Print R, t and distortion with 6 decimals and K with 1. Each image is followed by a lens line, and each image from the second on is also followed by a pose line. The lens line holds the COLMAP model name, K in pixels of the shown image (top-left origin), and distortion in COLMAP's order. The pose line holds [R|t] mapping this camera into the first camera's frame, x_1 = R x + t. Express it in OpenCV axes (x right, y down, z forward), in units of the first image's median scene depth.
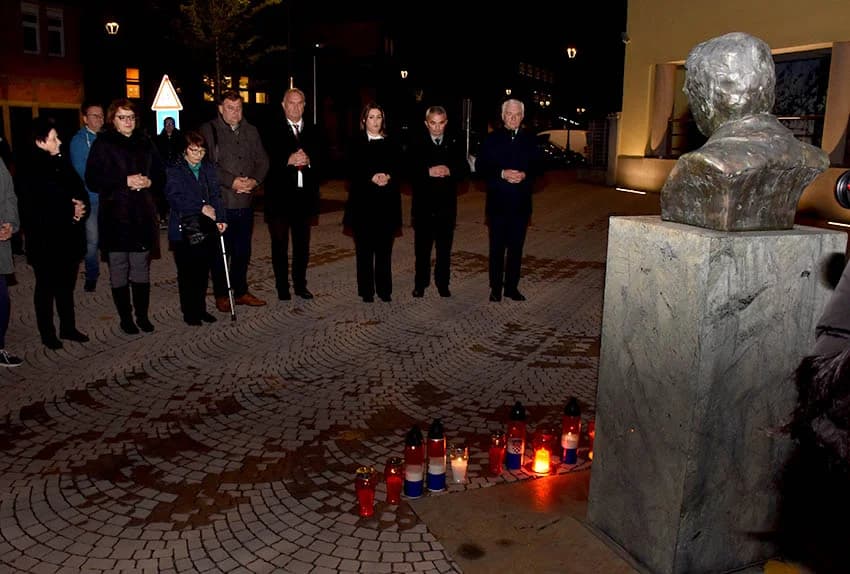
lens RADIAL K [[728.2, 0, 493.4], [0, 728.2, 282.2], [0, 0, 1]] dist [-0.085834, 0.021002]
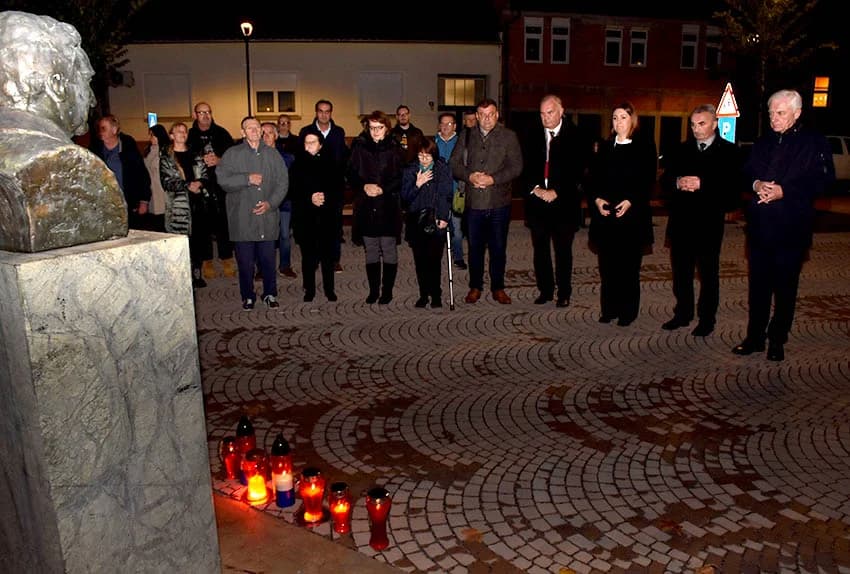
lens RADIAL K [[728.2, 0, 493.4], [0, 728.2, 282.2], [0, 0, 1]] dist [-0.085834, 0.021002]
pose [[0.546919, 0.141257, -0.825182, 0.718880], [-0.152017, 0.986033, 0.068037, -0.091067], [0.823268, 0.088230, 0.560754, 0.539485]]
